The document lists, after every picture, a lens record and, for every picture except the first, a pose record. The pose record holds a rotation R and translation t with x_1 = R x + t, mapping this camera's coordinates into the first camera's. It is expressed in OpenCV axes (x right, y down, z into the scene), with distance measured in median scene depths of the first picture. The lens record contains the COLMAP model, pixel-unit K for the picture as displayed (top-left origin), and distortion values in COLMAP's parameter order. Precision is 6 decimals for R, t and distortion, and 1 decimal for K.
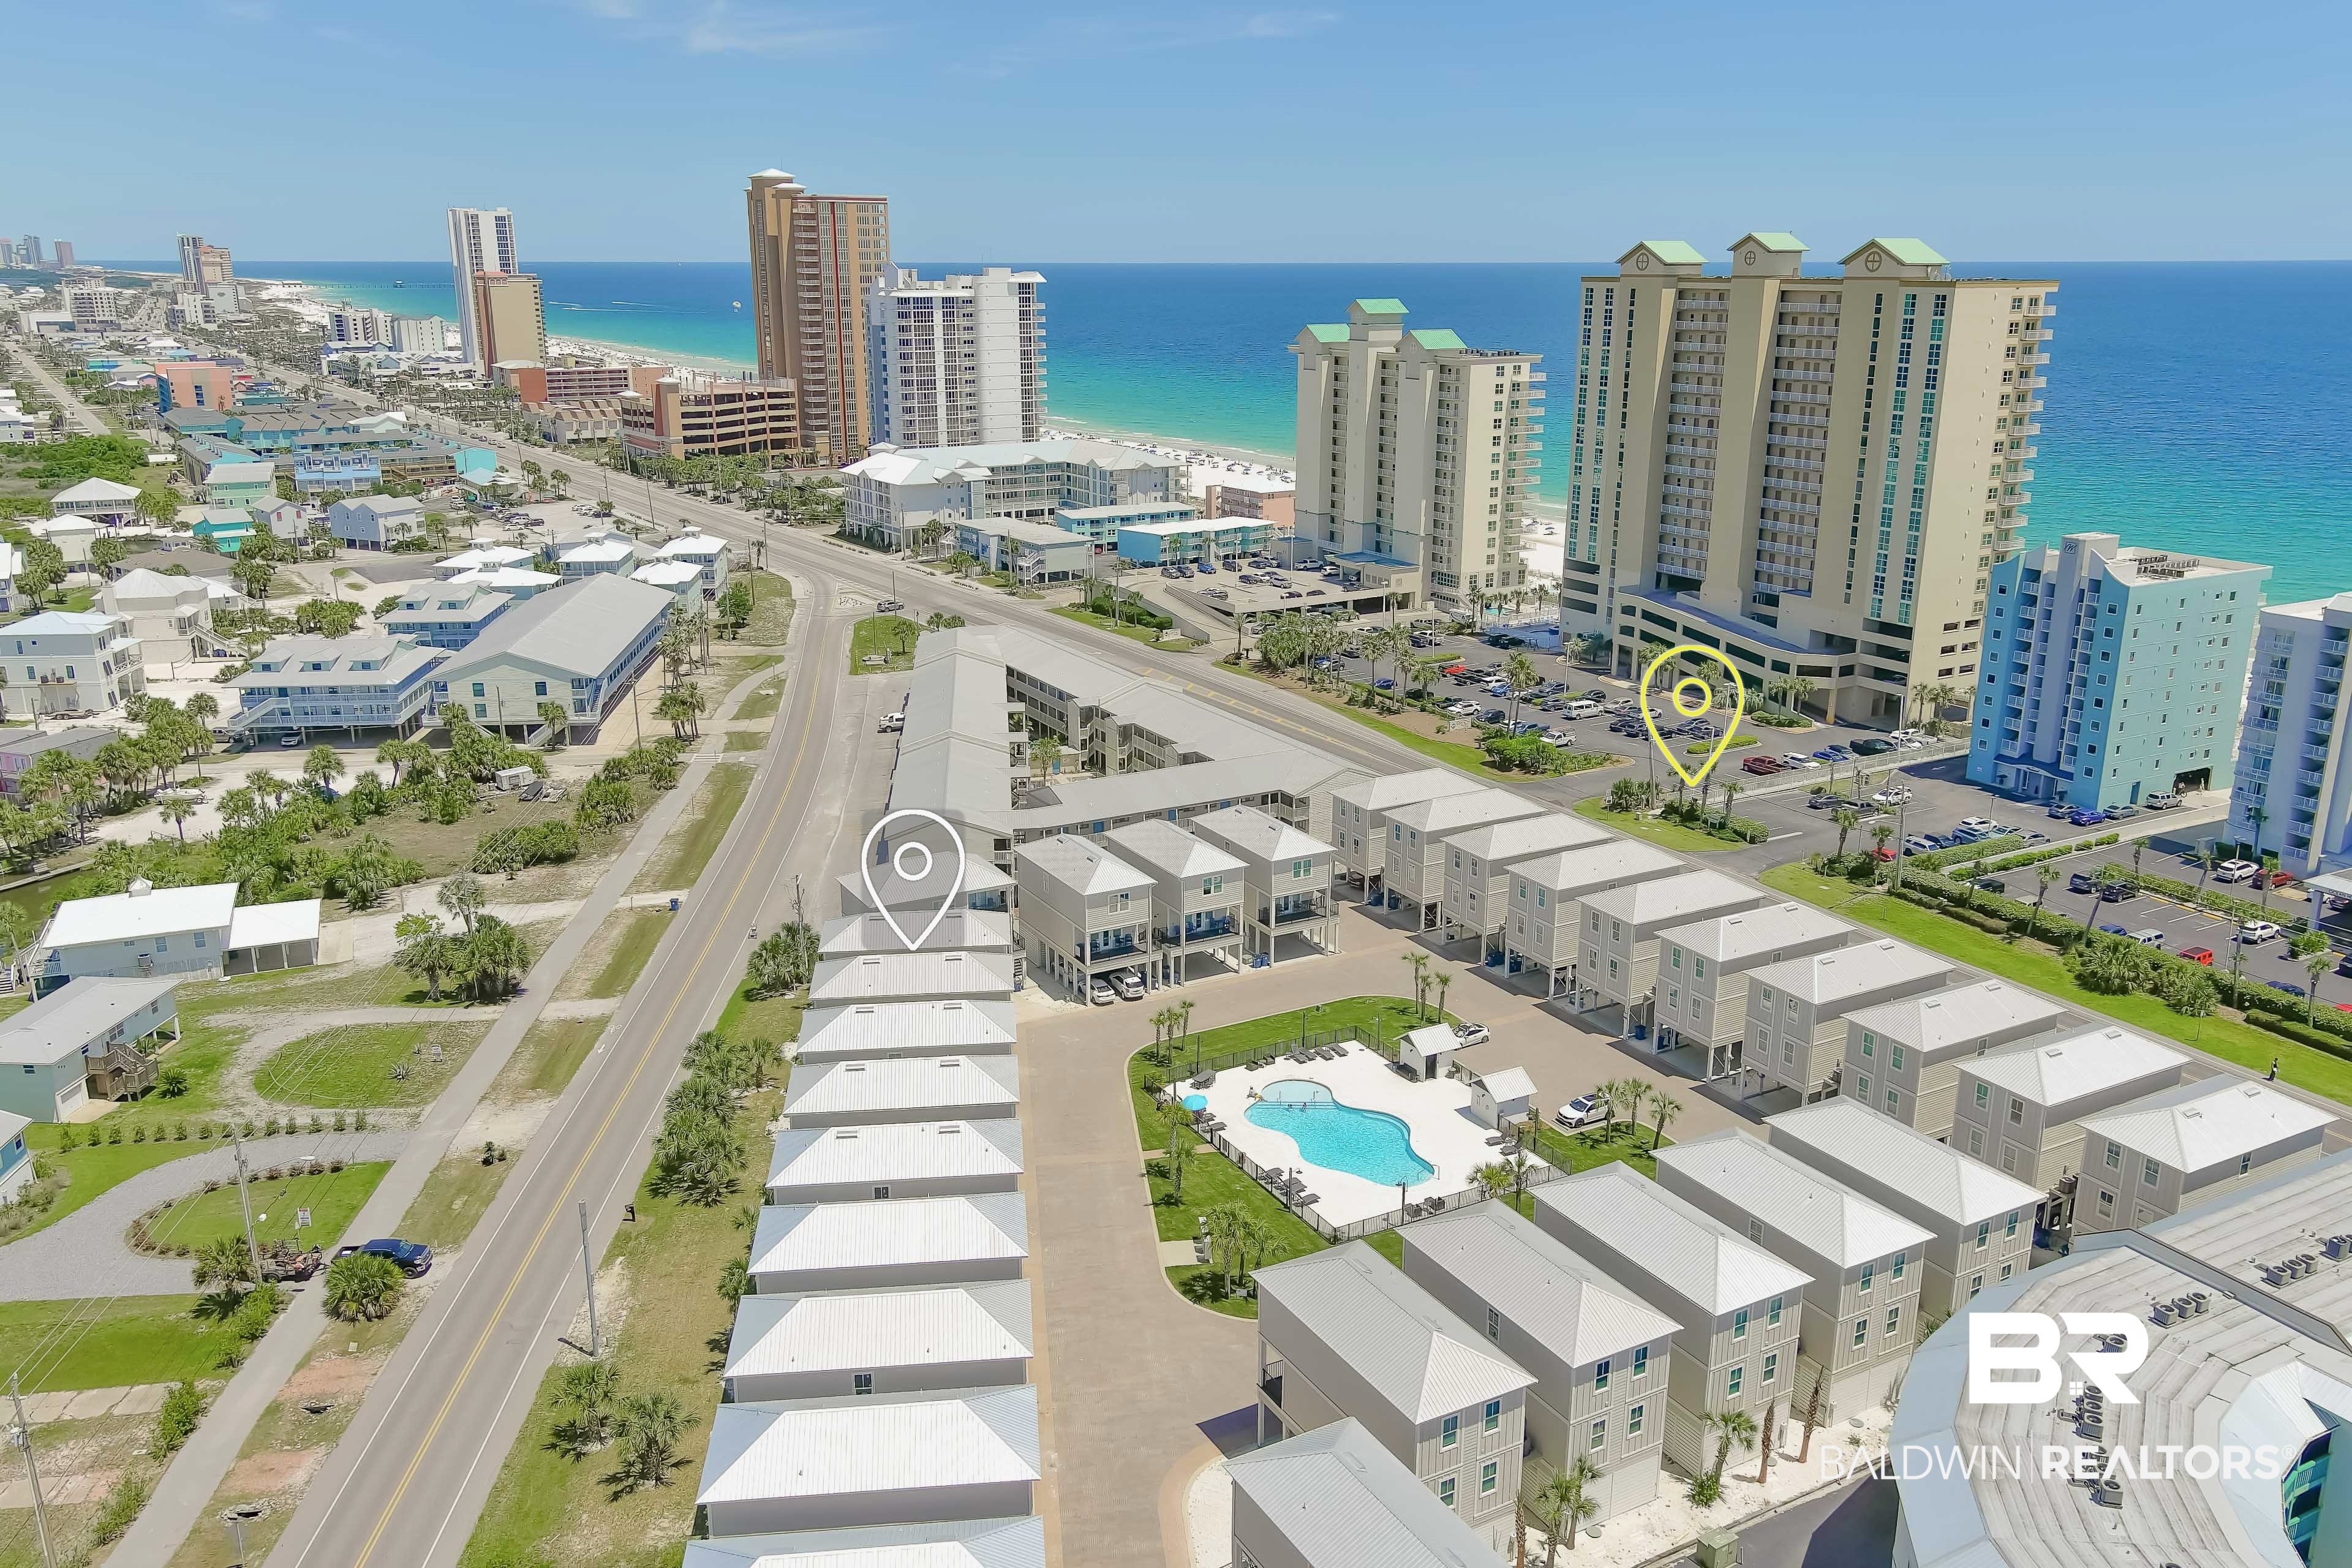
lens RADIAL K [[1808.6, 0, 1209.8], [0, 1808.6, 808.6], [0, 0, 1]] dist [0.056750, -0.068933]
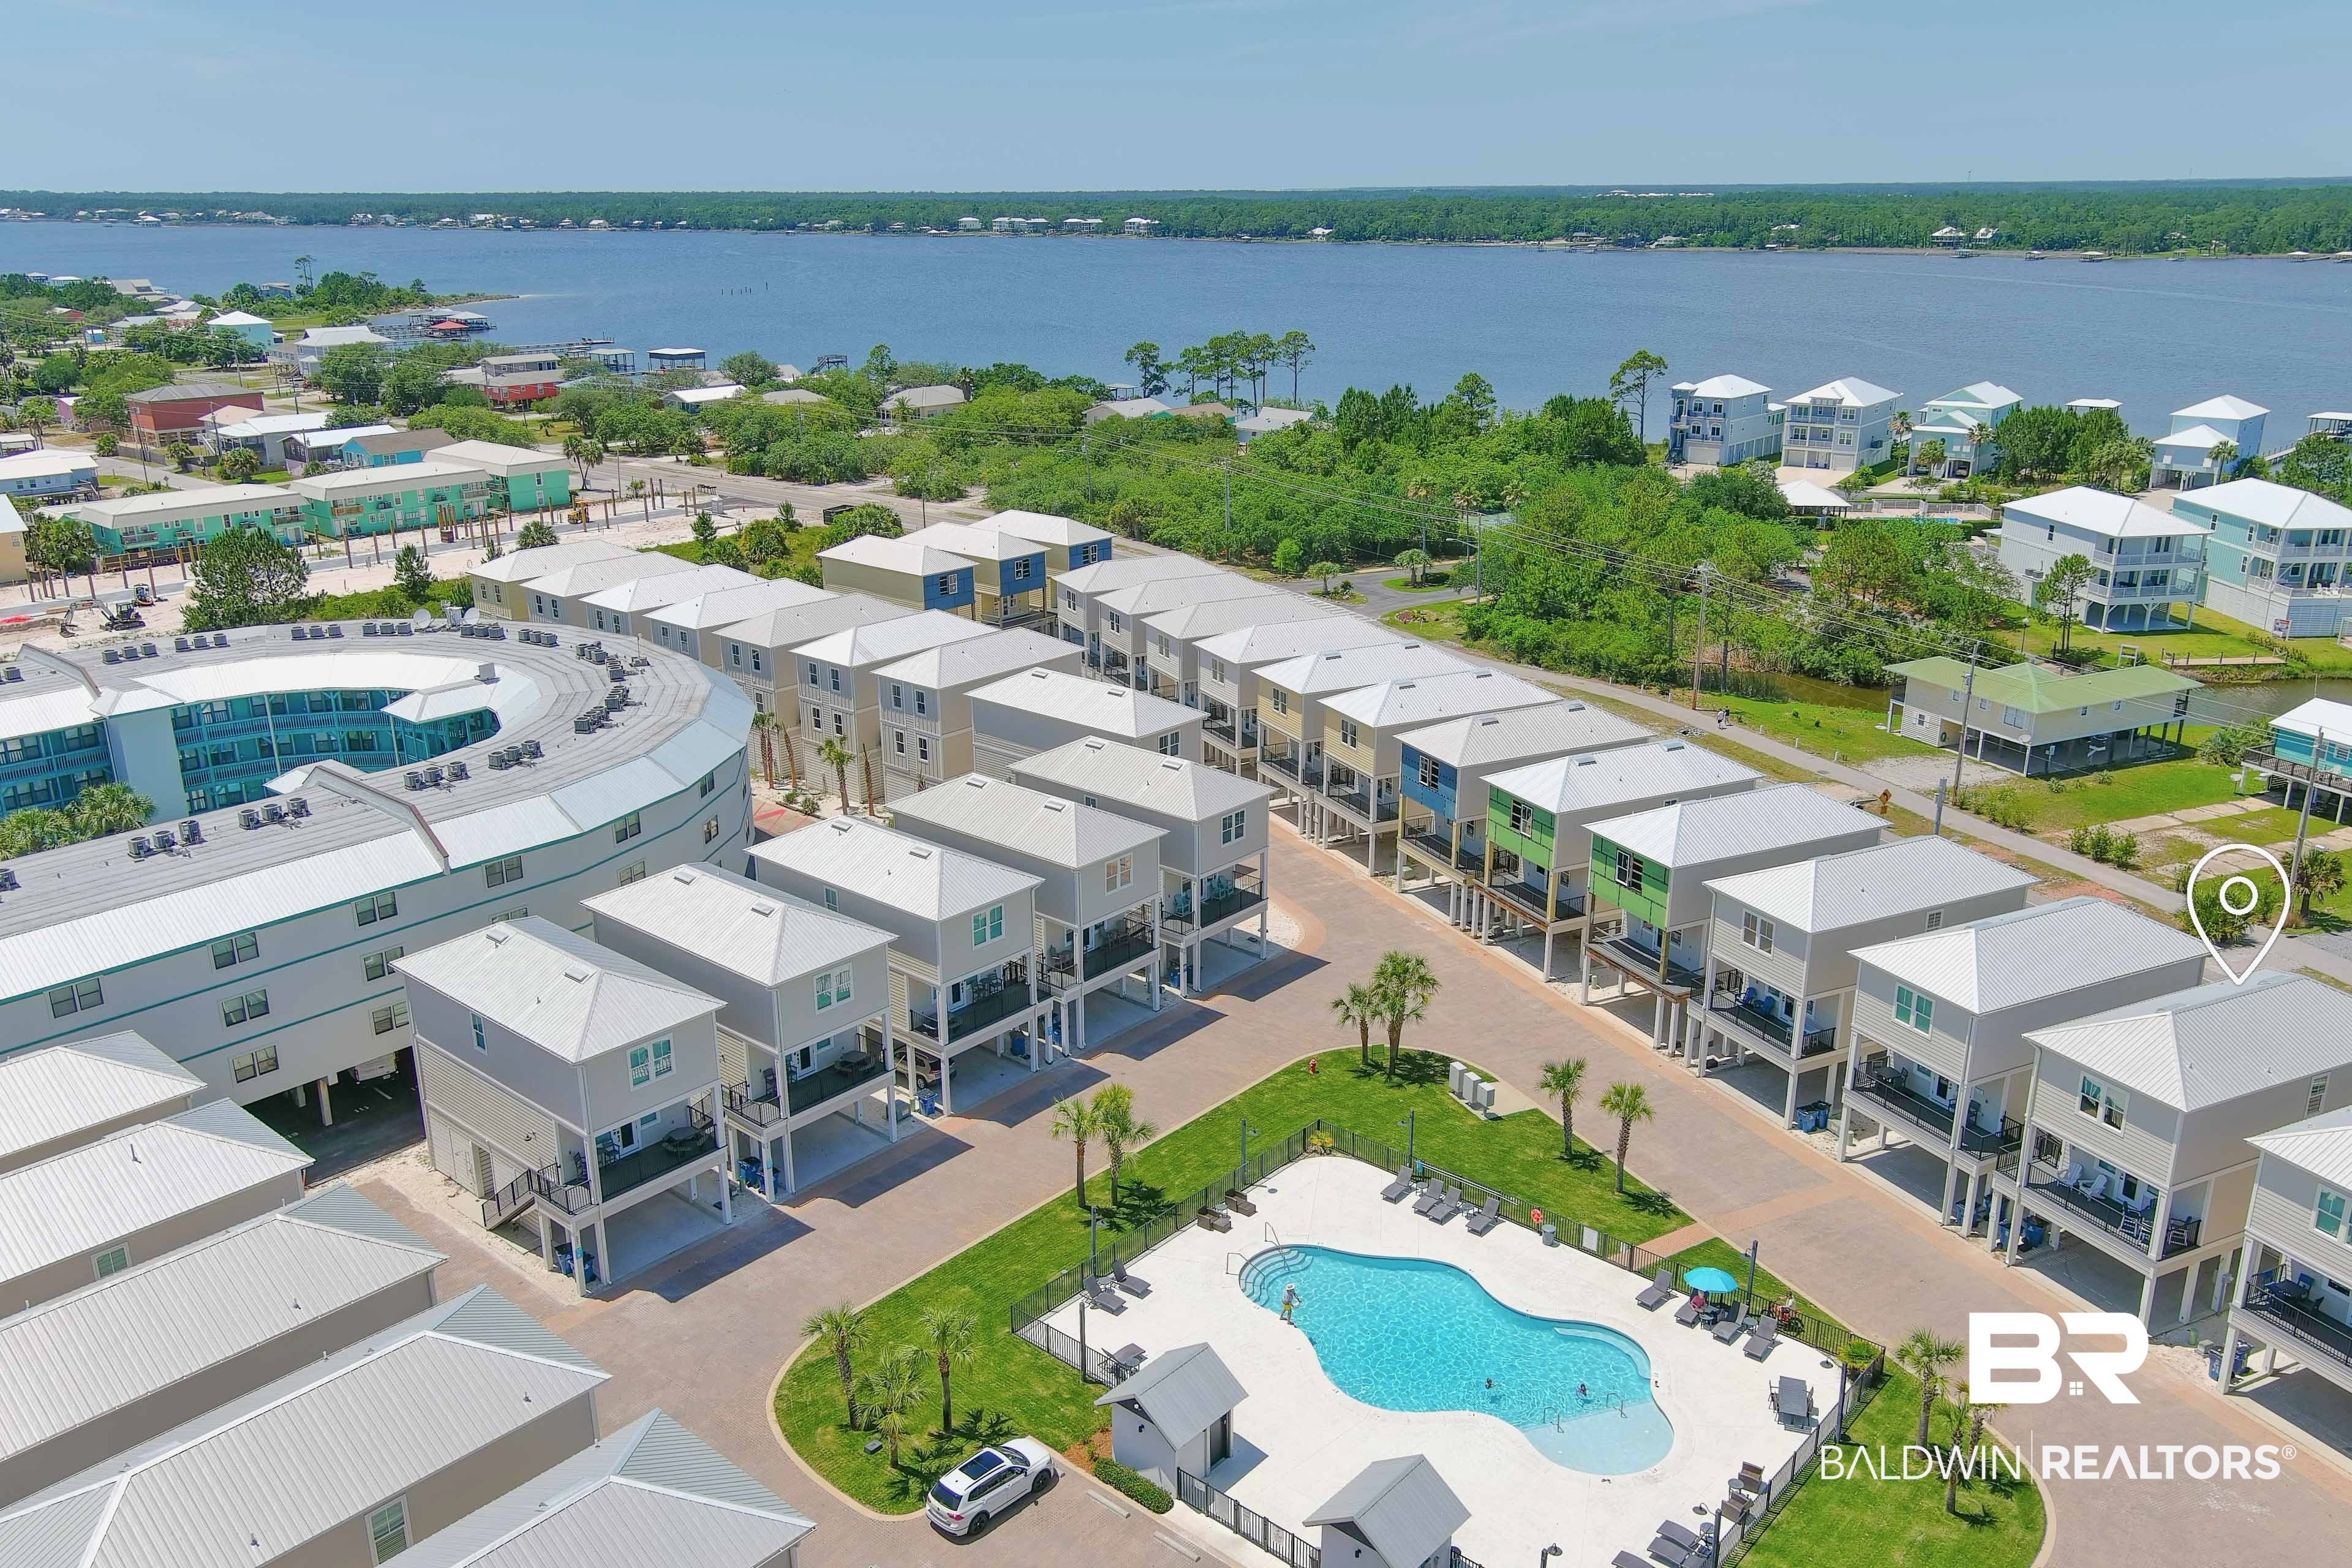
lens RADIAL K [[1870.5, 0, 1176.0], [0, 1870.5, 784.0], [0, 0, 1]] dist [0.063774, -0.076867]
pose [[-0.953184, 0.114249, -0.279978, 0.143625], [-0.067398, 0.822322, 0.565017, -0.129256], [0.294785, 0.557435, -0.776124, 0.685047]]
